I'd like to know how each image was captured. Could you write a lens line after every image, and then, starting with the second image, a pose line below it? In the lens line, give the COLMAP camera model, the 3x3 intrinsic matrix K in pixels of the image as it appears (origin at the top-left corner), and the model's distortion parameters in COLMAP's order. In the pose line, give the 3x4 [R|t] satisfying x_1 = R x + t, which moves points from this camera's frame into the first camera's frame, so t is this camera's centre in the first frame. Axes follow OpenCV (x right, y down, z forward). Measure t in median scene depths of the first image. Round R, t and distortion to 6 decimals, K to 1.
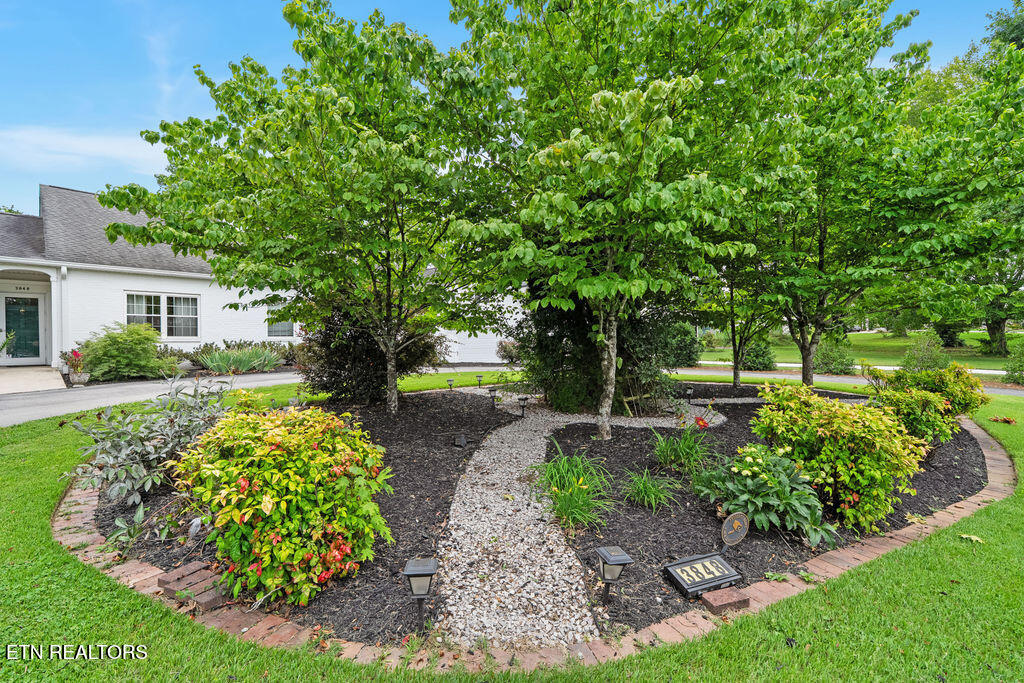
lens RADIAL K [[469.9, 0, 512.0], [0, 469.9, 341.5], [0, 0, 1]] dist [-0.001962, -0.000317]
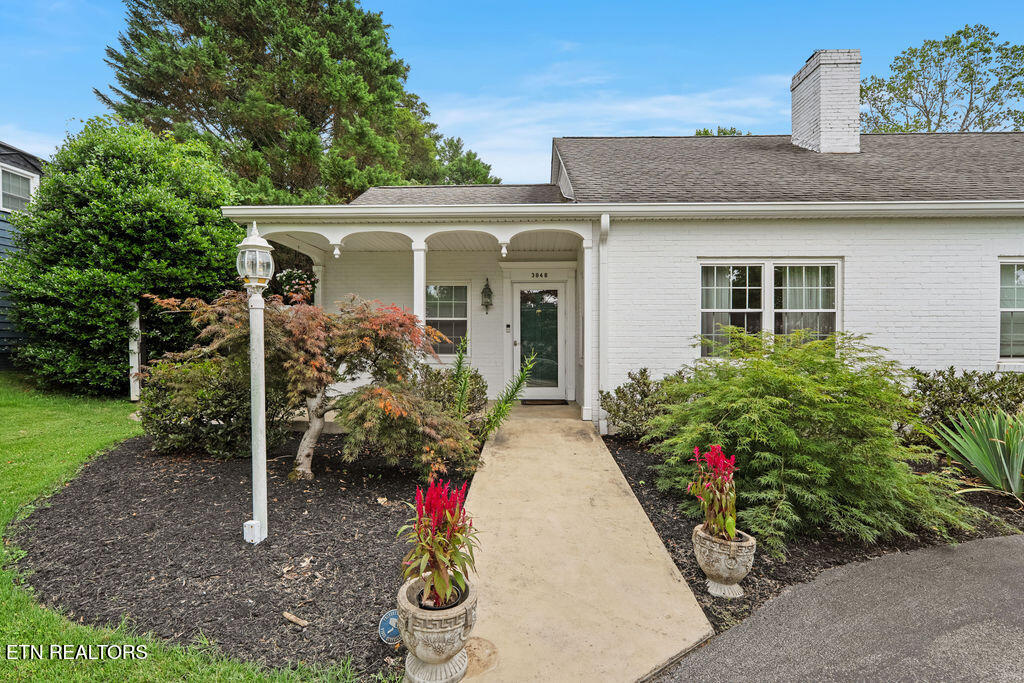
lens RADIAL K [[469.9, 0, 512.0], [0, 469.9, 341.5], [0, 0, 1]] dist [-0.001962, -0.000317]
pose [[0.670330, 0.008580, -0.742013, -0.591291], [-0.001798, 0.999949, 0.009939, -0.030504], [0.742061, -0.005328, 0.670312, 0.541573]]
